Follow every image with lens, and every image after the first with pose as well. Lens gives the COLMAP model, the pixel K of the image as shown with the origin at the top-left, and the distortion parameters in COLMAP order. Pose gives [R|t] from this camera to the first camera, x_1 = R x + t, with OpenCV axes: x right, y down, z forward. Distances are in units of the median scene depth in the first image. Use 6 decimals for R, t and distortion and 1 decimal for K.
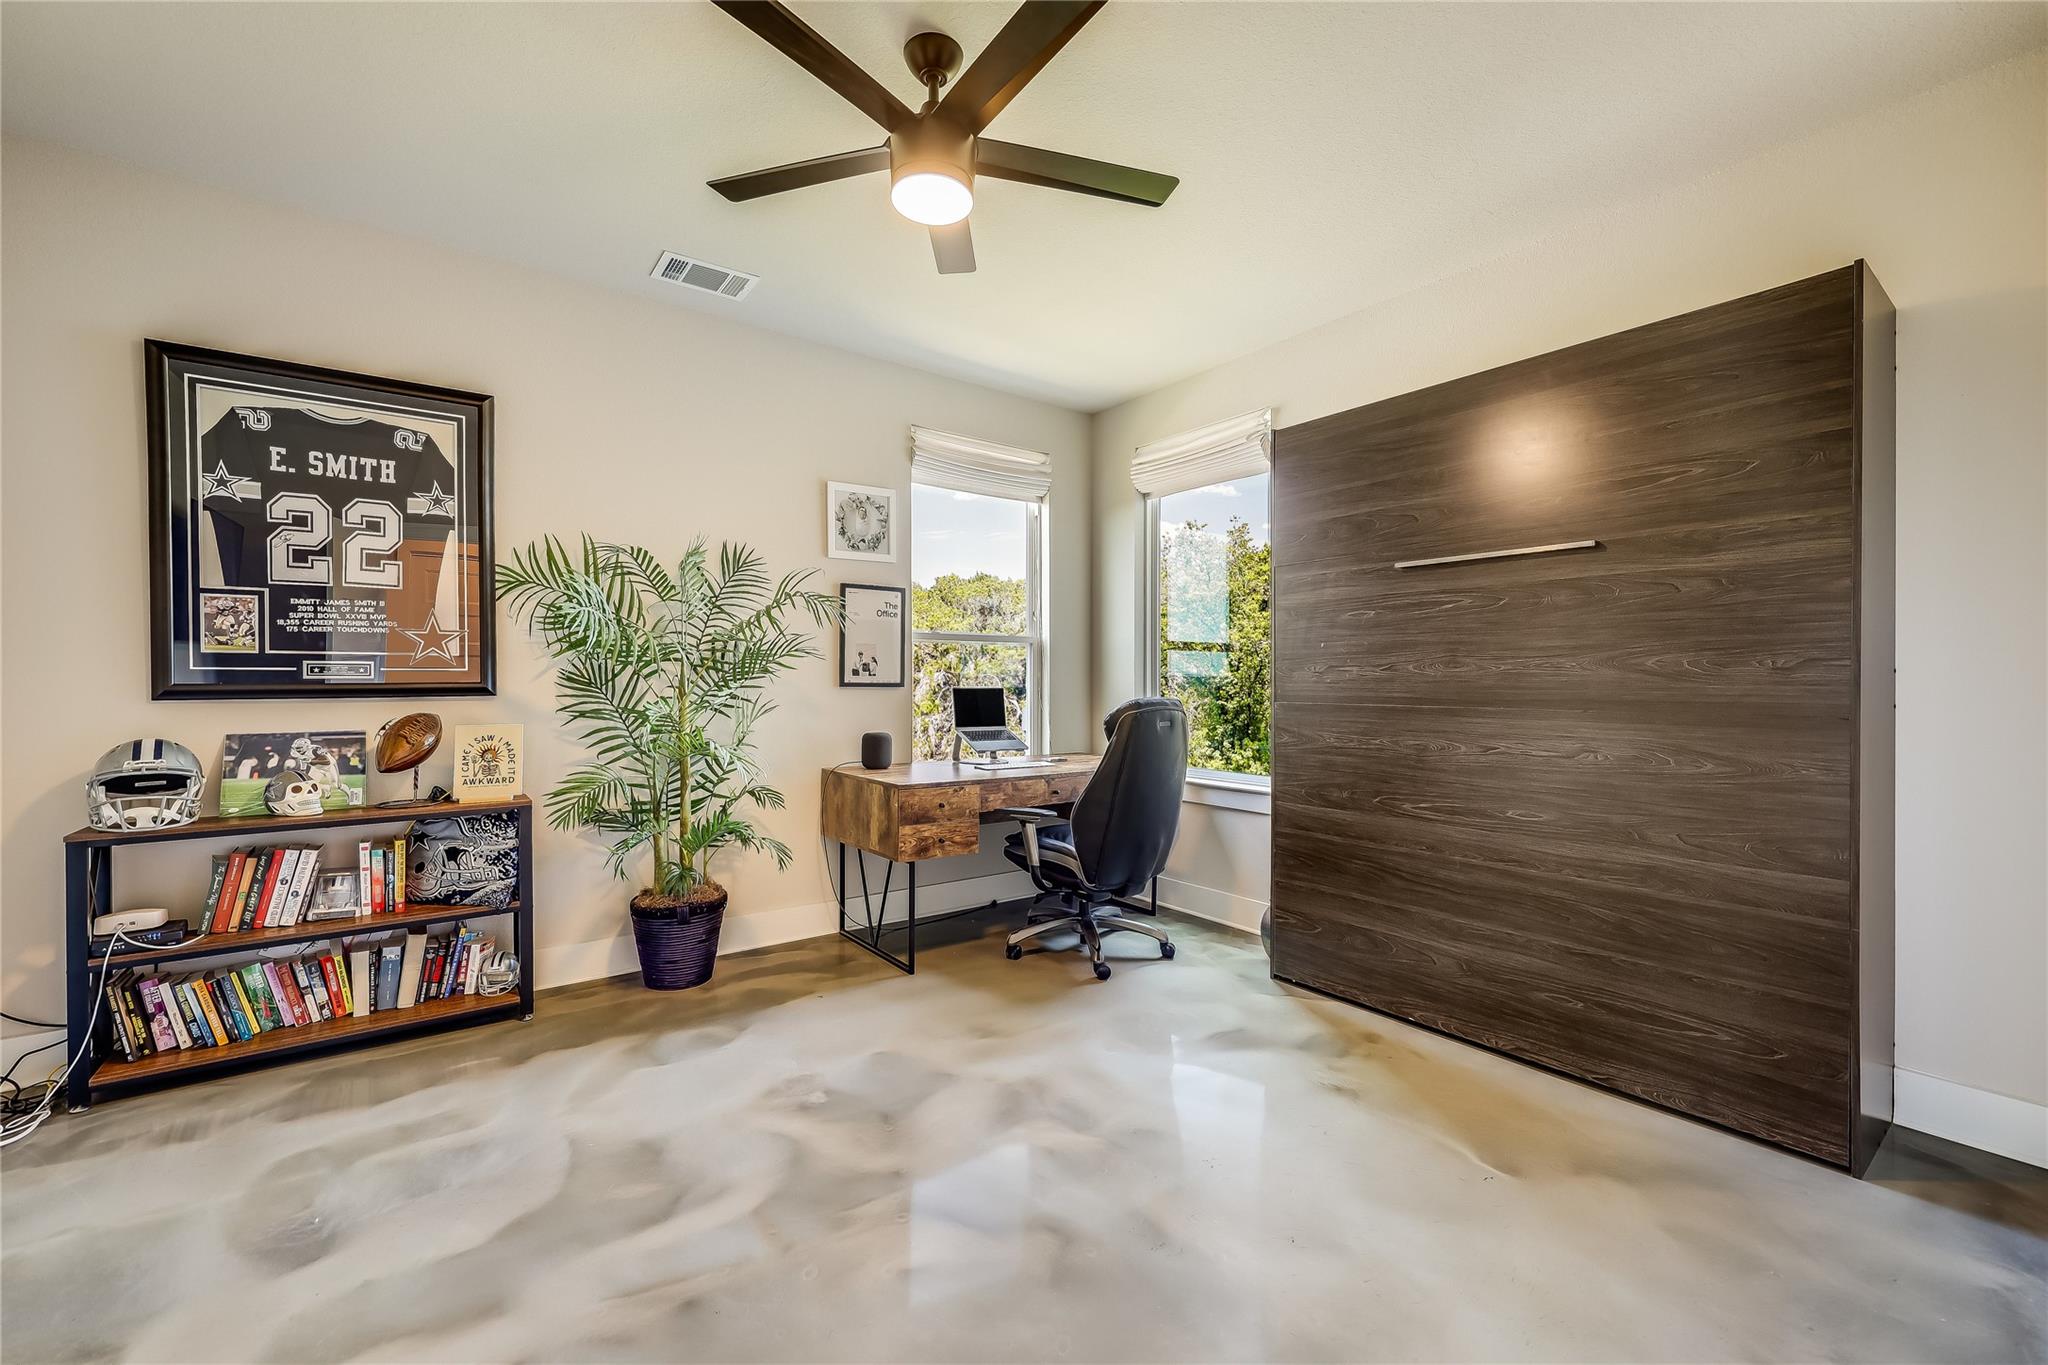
lens RADIAL K [[865.7, 0, 1016.0], [0, 865.7, 690.0], [0, 0, 1]] dist [-0.000516, -0.000160]
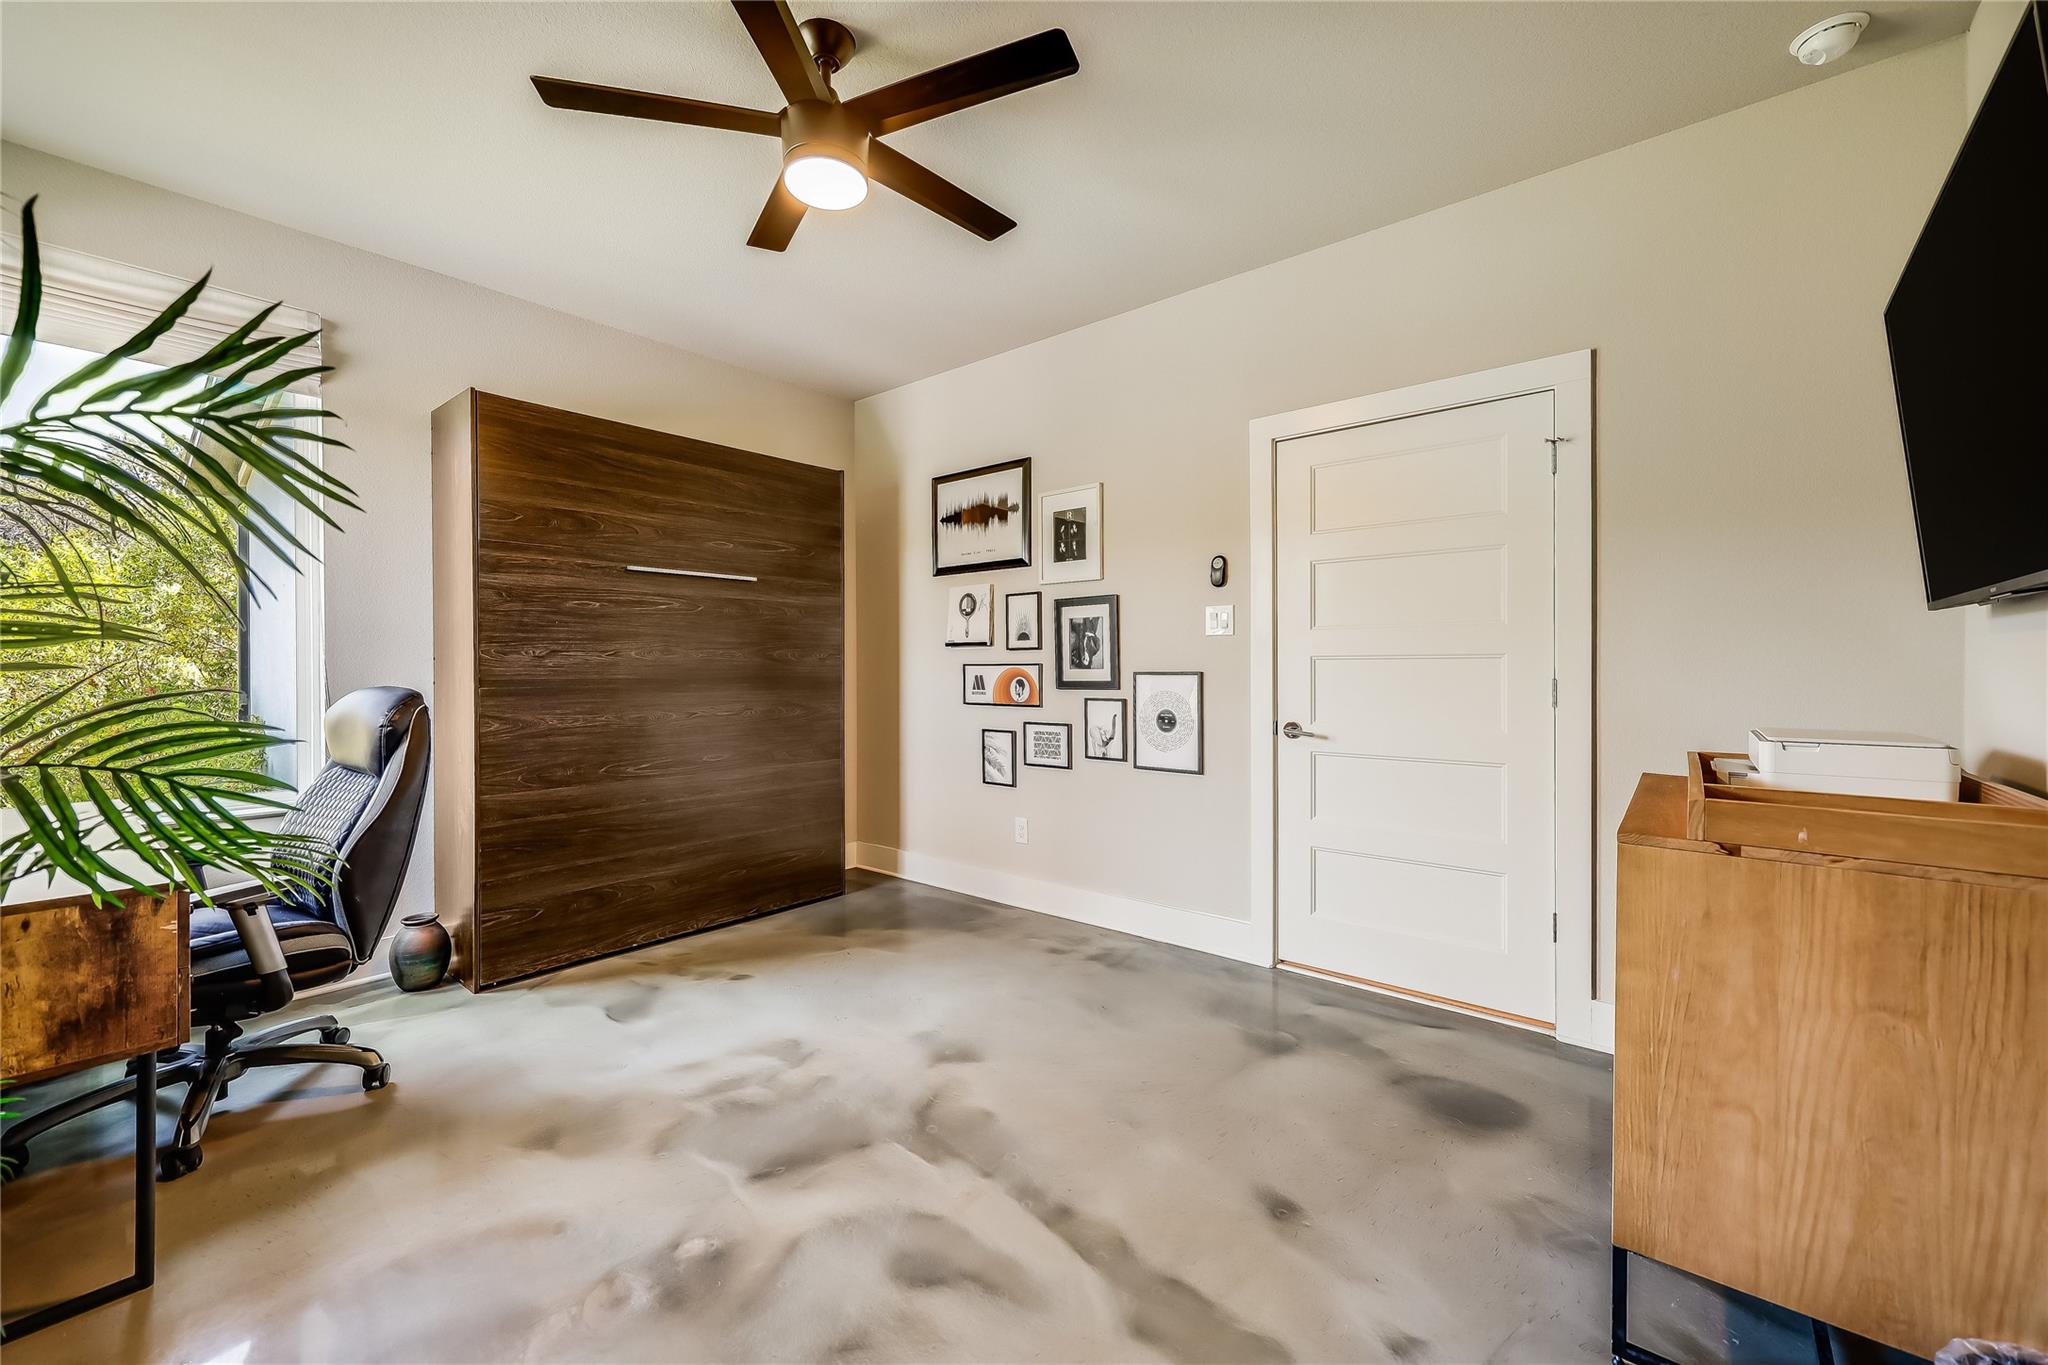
lens RADIAL K [[828.5, 0, 1012.6], [0, 828.5, 675.1], [0, 0, 1]] dist [-0.000902, -0.000067]
pose [[-0.249927, -0.004737, 0.968253, -0.784648], [0.017963, 0.999793, 0.009528, 0.002158], [-0.968098, 0.019774, -0.249791, 0.766387]]
